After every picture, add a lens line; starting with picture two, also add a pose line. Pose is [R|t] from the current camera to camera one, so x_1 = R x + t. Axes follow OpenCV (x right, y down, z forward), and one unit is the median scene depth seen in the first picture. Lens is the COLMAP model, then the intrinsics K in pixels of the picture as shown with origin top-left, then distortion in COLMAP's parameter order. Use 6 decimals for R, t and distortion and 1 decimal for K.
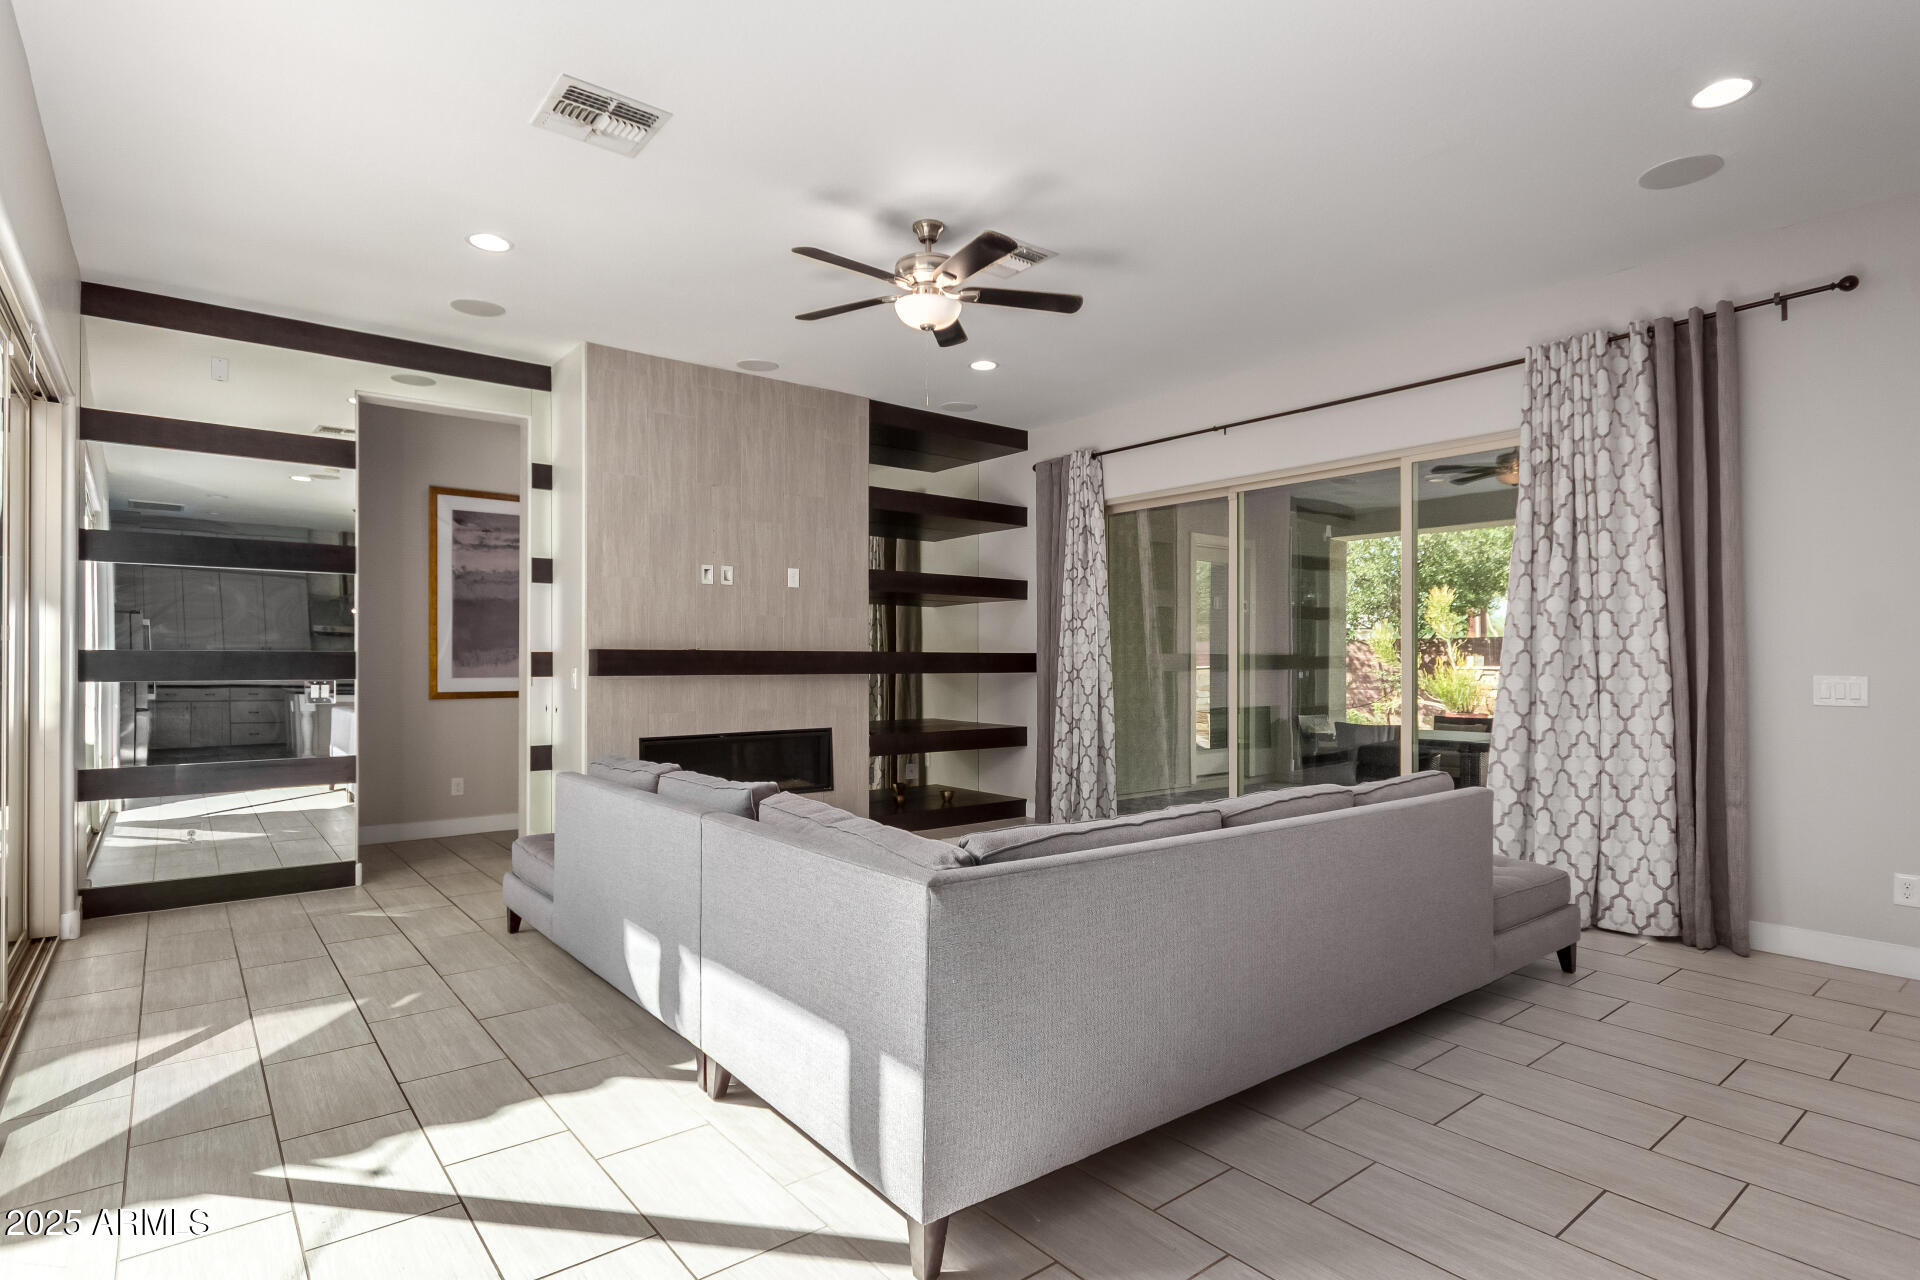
lens RADIAL K [[971.0, 0, 948.5], [0, 971.0, 672.7], [0, 0, 1]] dist [-0.003062, -0.000676]
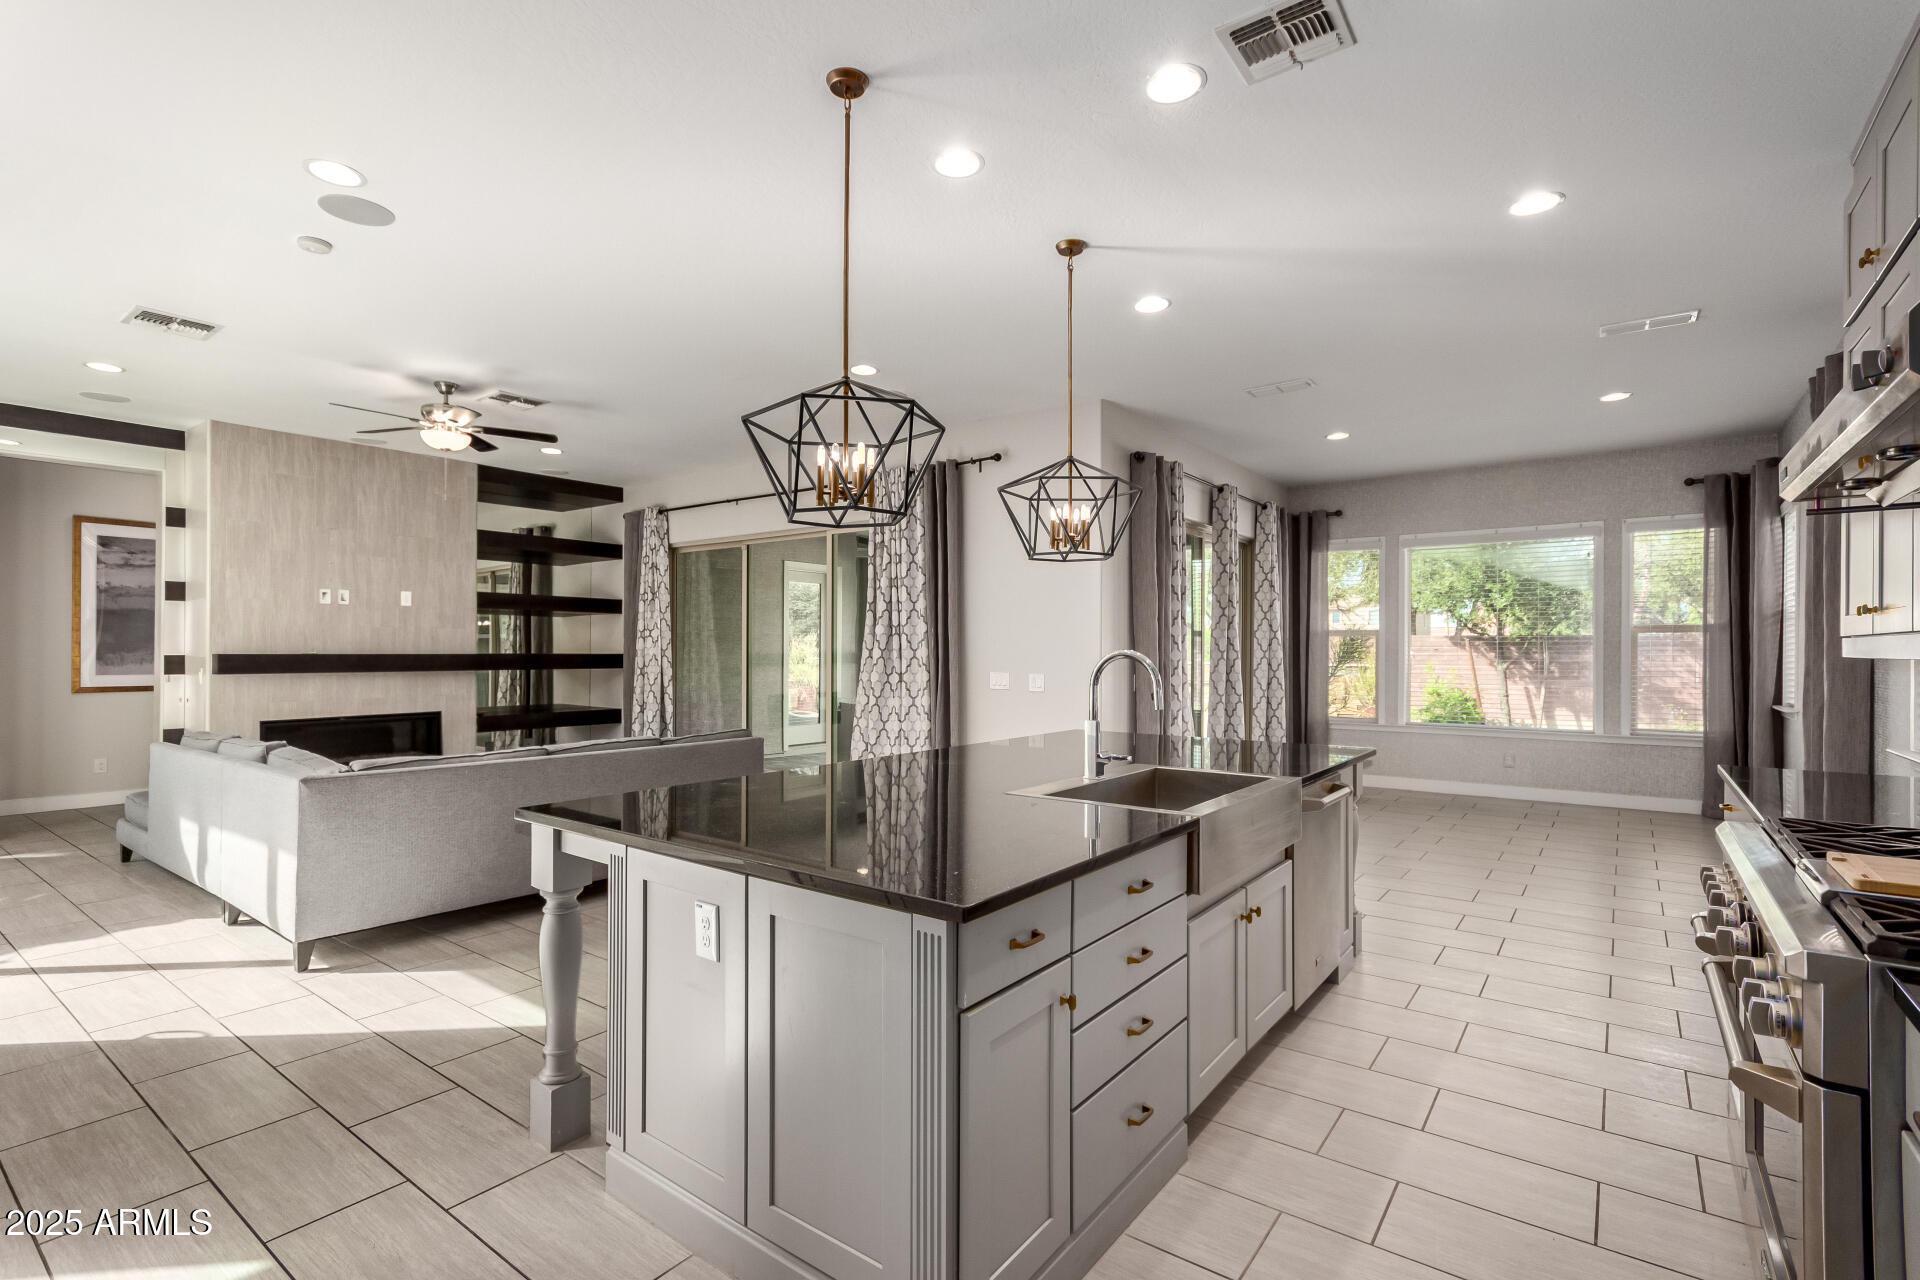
lens RADIAL K [[895.0, 0, 950.7], [0, 895.0, 653.8], [0, 0, 1]] dist [0.004359, 0.000851]
pose [[0.968860, 0.000728, 0.247606, 0.263380], [0.001398, 0.999964, -0.008411, -0.011262], [-0.247603, 0.008495, 0.968824, -0.376305]]
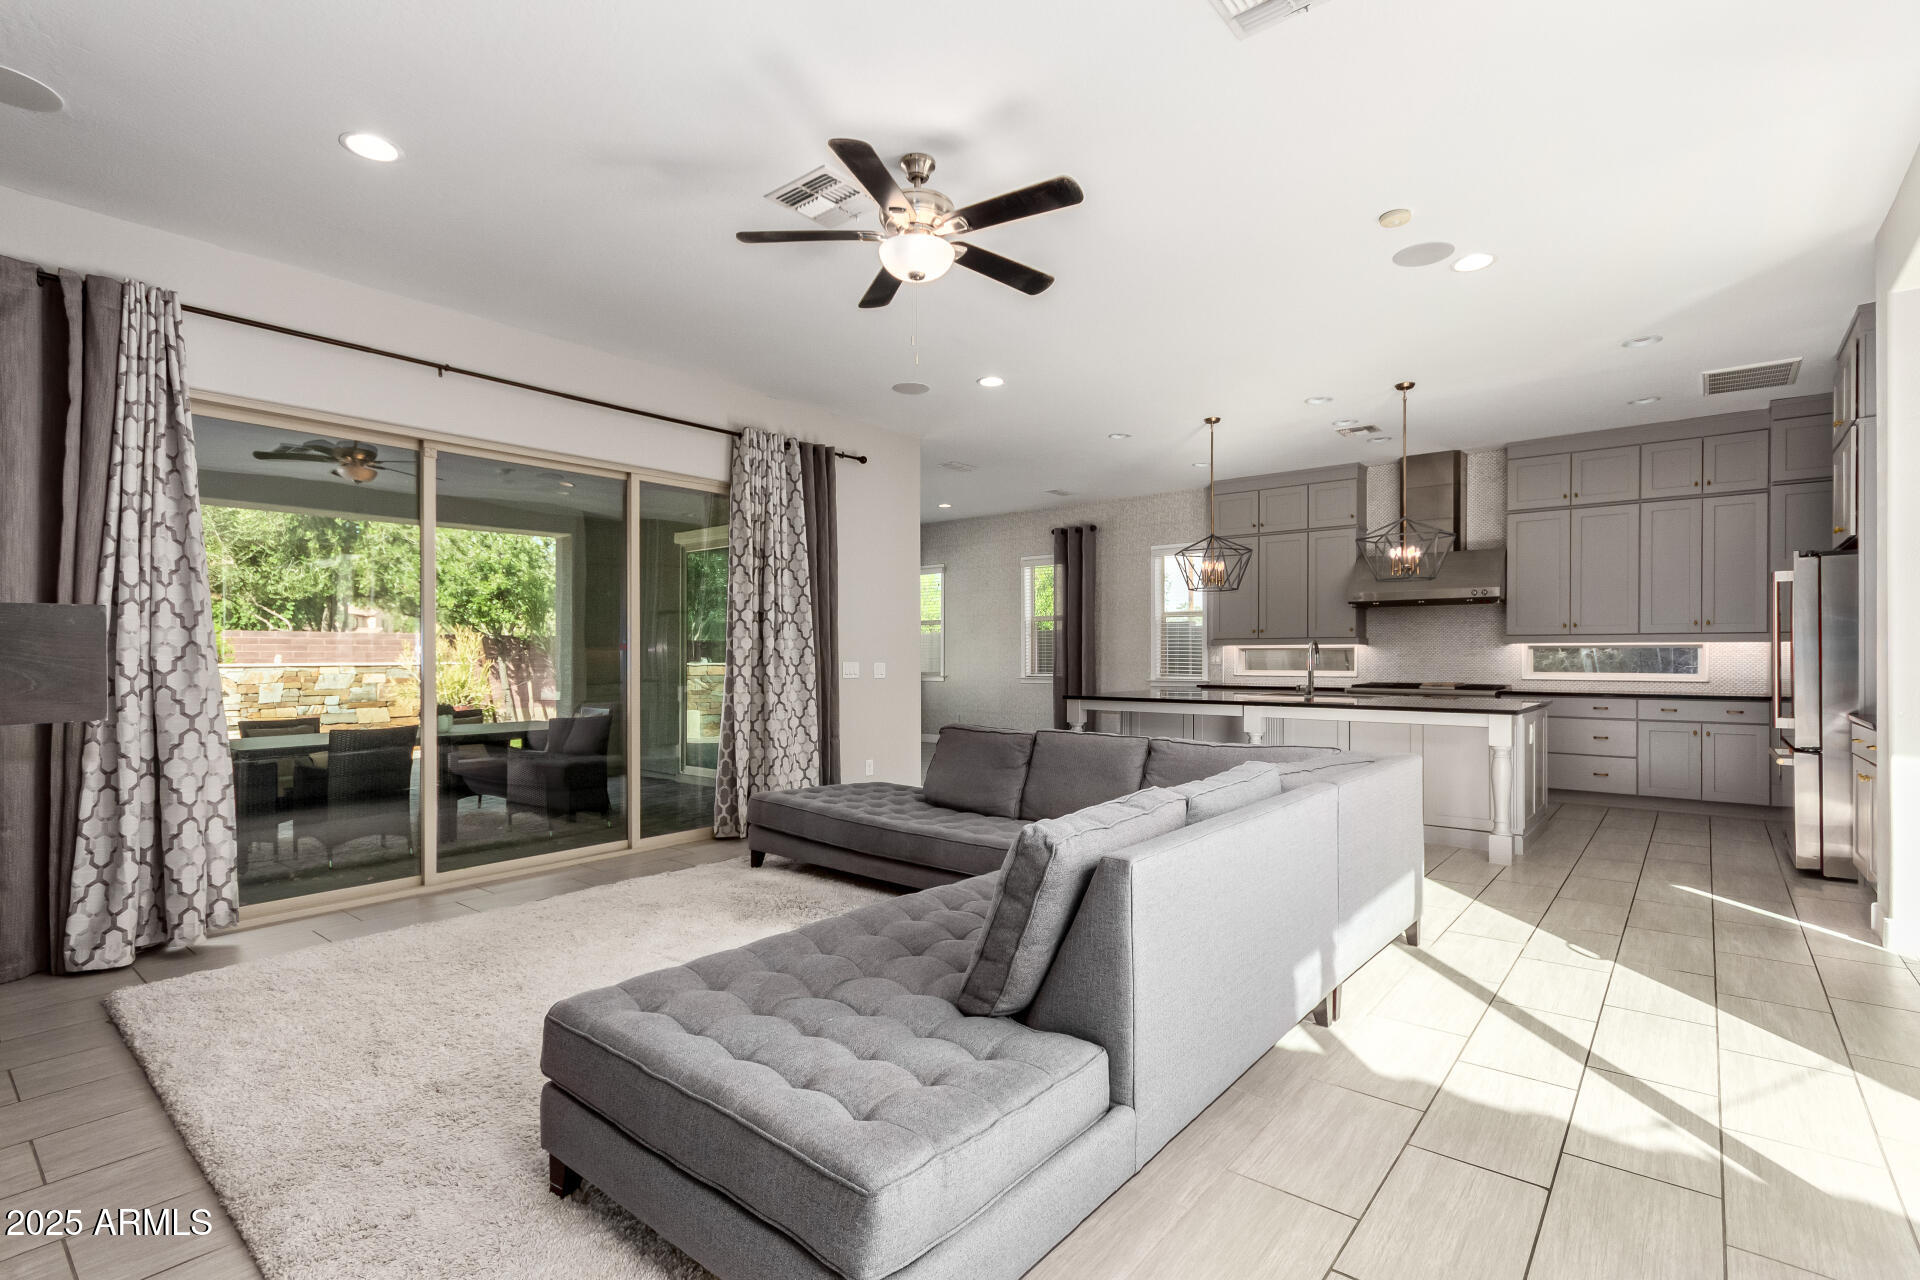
lens RADIAL K [[895.0, 0, 950.7], [0, 895.0, 653.8], [0, 0, 1]] dist [0.004359, 0.000851]
pose [[-0.197280, -0.002031, 0.980345, -0.537037], [0.011491, 0.999924, 0.004384, -0.011234], [-0.980280, 0.012130, -0.197242, 0.730351]]
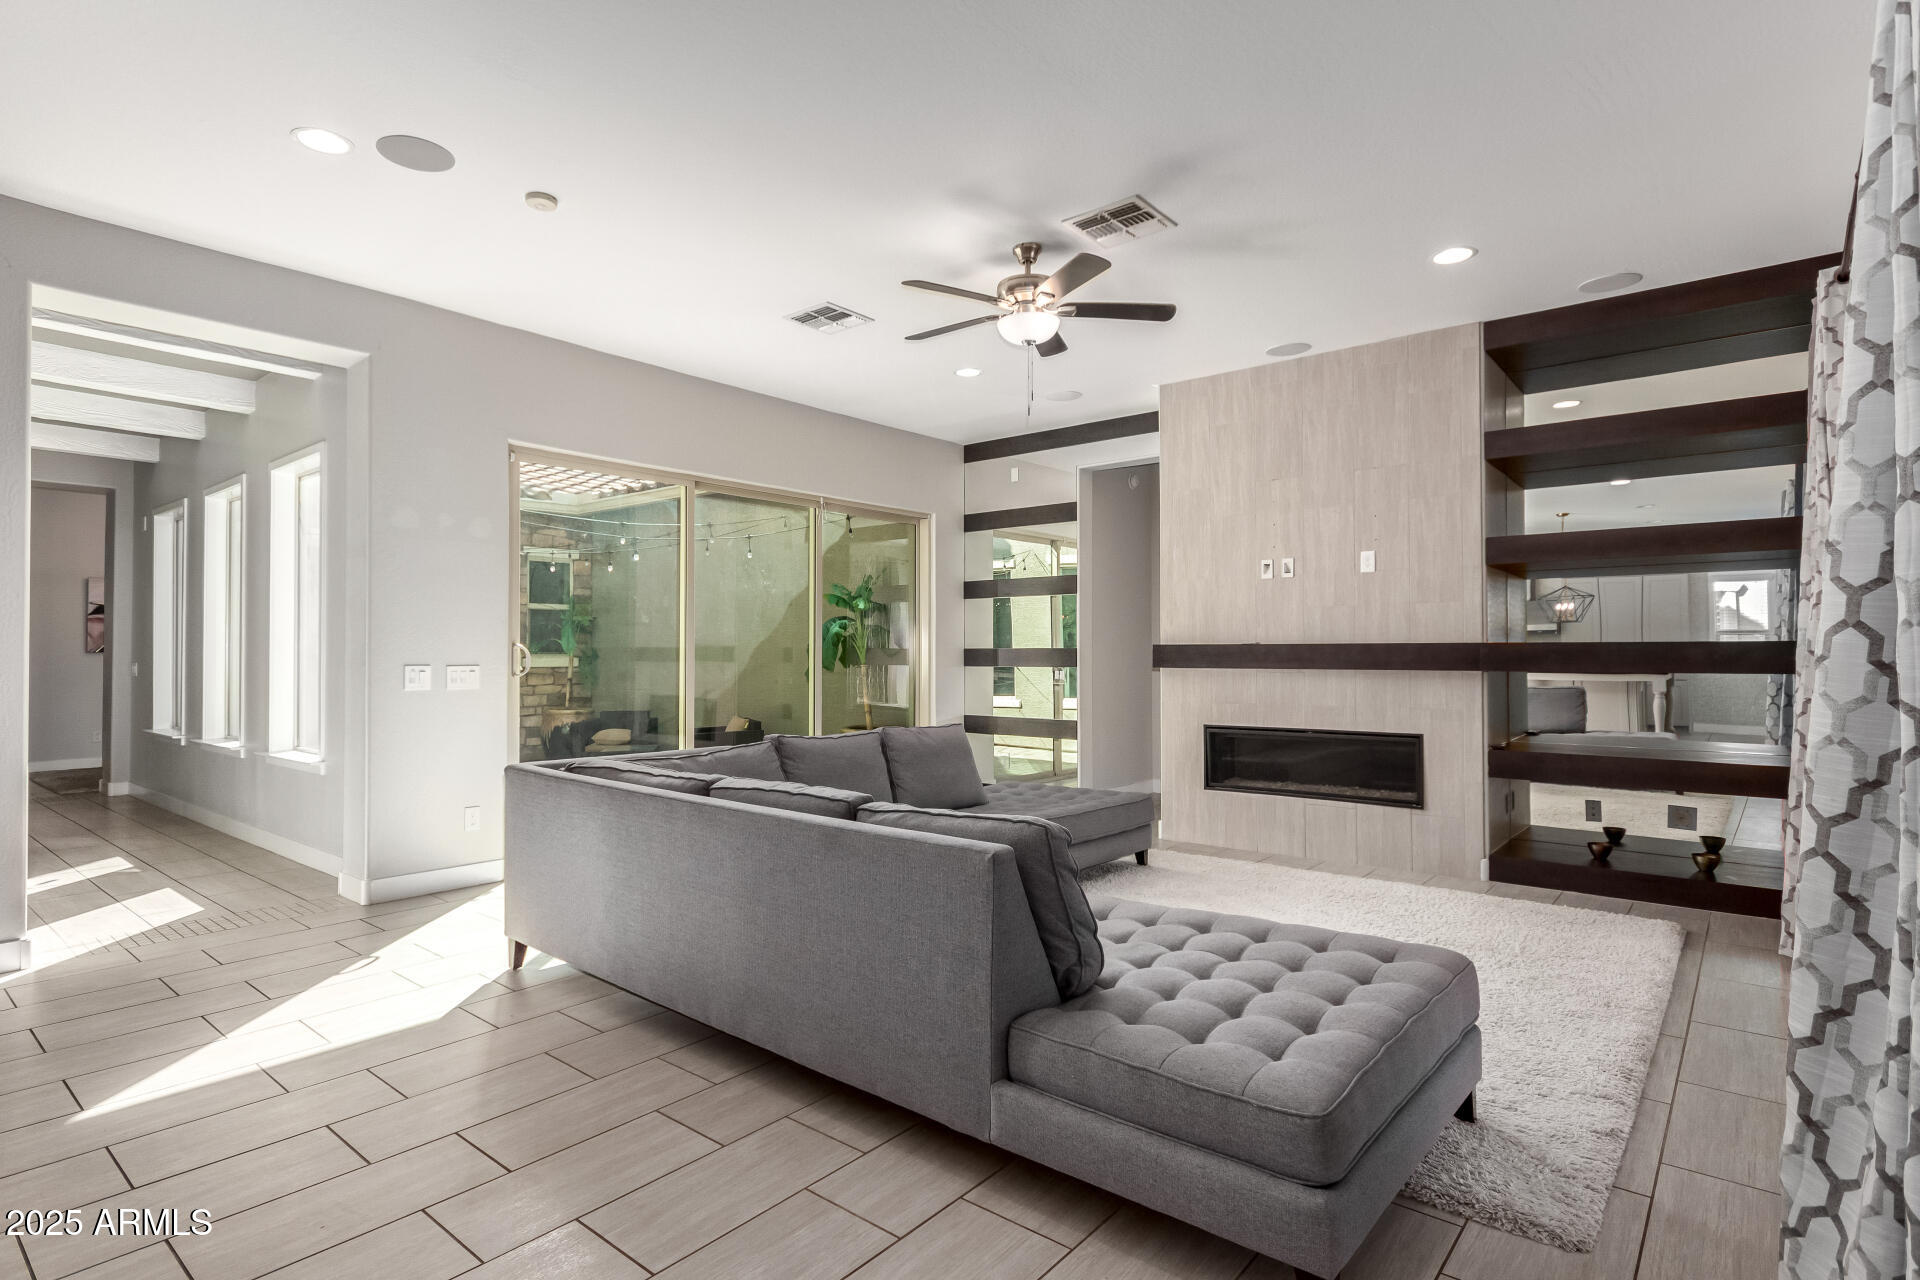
lens RADIAL K [[979.0, 0, 957.0], [0, 979.0, 654.3], [0, 0, 1]] dist [-0.001783, -0.000375]
pose [[0.200347, 0.001663, -0.979724, 0.665757], [-0.009572, 0.999954, -0.000260, -0.008652], [0.979678, 0.009430, 0.200354, 0.462386]]
